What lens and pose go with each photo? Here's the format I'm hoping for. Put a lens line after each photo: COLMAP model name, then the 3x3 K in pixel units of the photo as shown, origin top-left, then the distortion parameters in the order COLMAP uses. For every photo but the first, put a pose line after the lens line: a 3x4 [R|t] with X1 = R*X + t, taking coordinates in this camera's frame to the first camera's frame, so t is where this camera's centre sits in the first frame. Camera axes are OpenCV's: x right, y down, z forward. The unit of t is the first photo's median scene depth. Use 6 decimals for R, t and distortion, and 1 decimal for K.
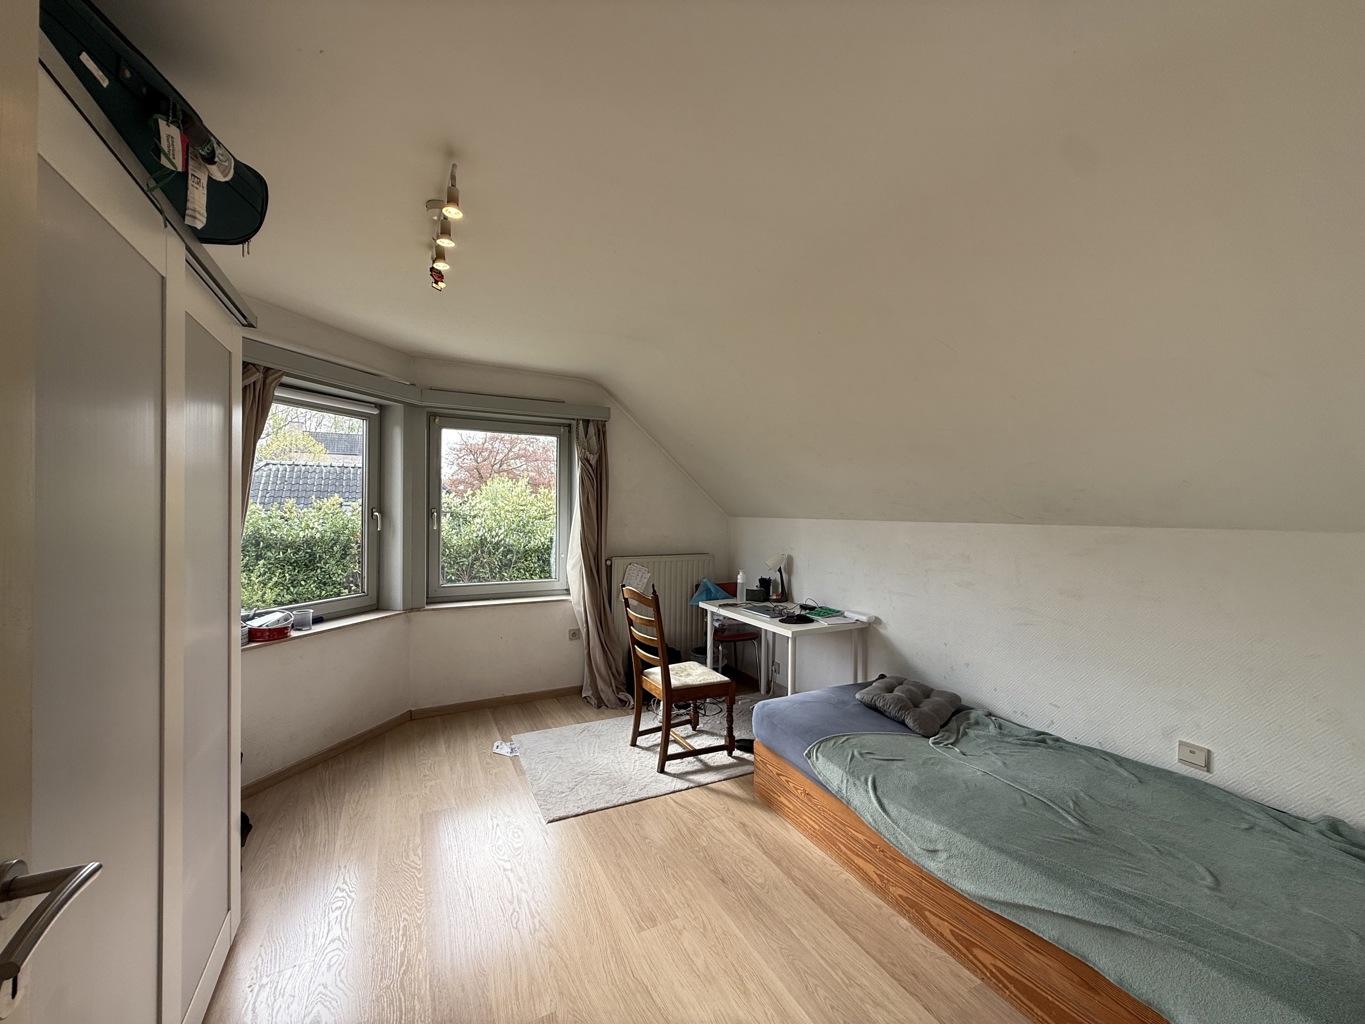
lens RADIAL K [[543.4, 0, 676.6], [0, 543.4, 511.6], [0, 0, 1]] dist [0.002021, 0.000056]
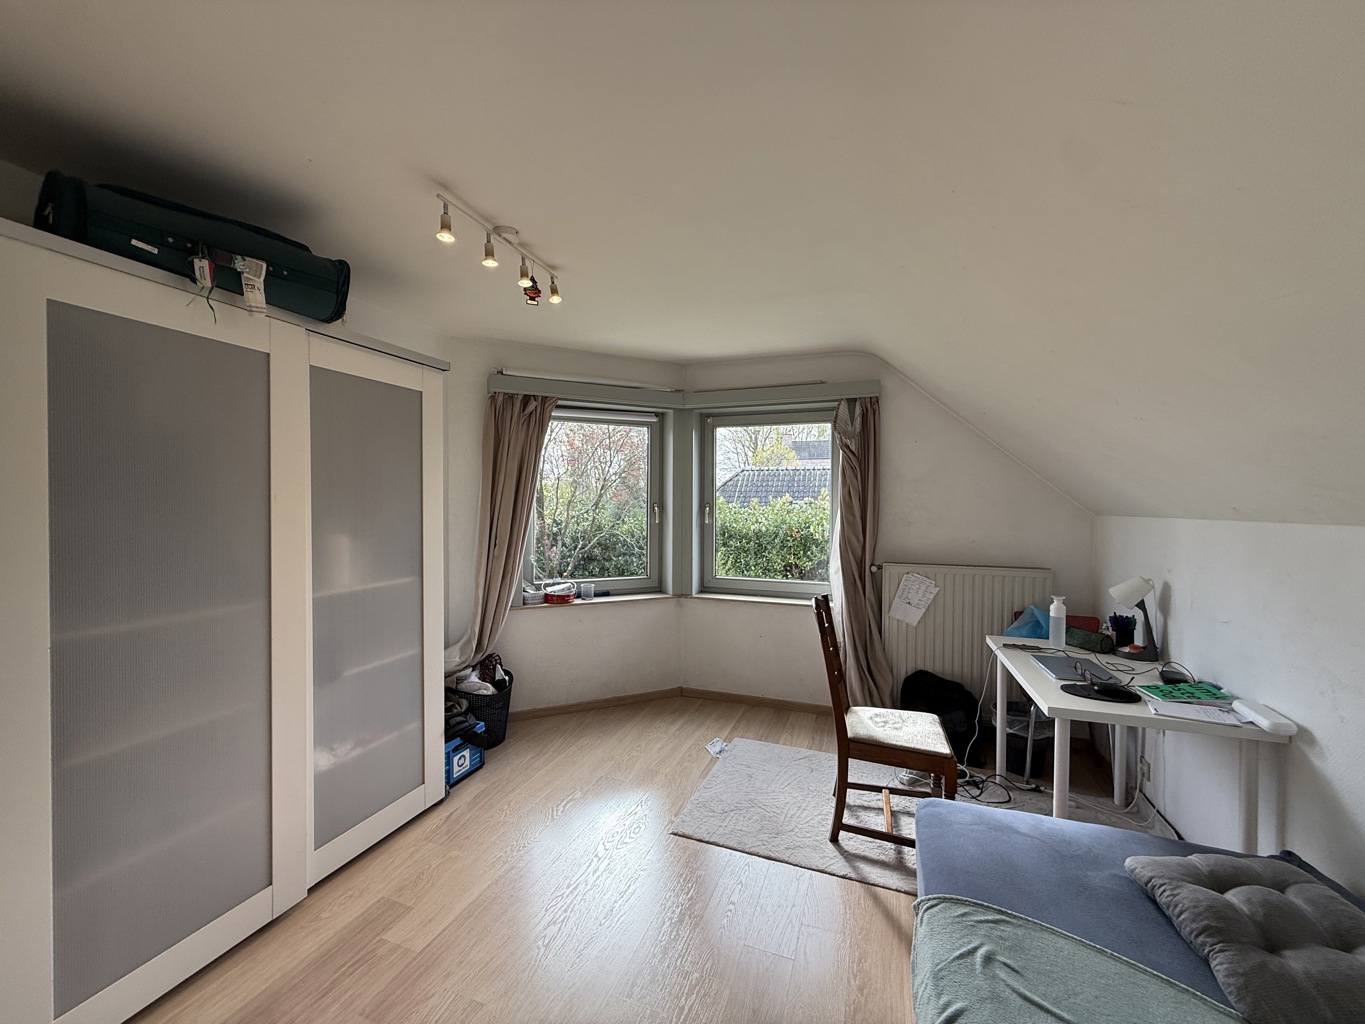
lens RADIAL K [[543.4, 0, 676.6], [0, 543.4, 511.6], [0, 0, 1]] dist [0.002021, 0.000056]
pose [[0.671895, 0.005529, -0.740625, 0.323319], [-0.003262, 0.999985, 0.004506, 0.005495], [0.740639, -0.000612, 0.671903, 0.257326]]
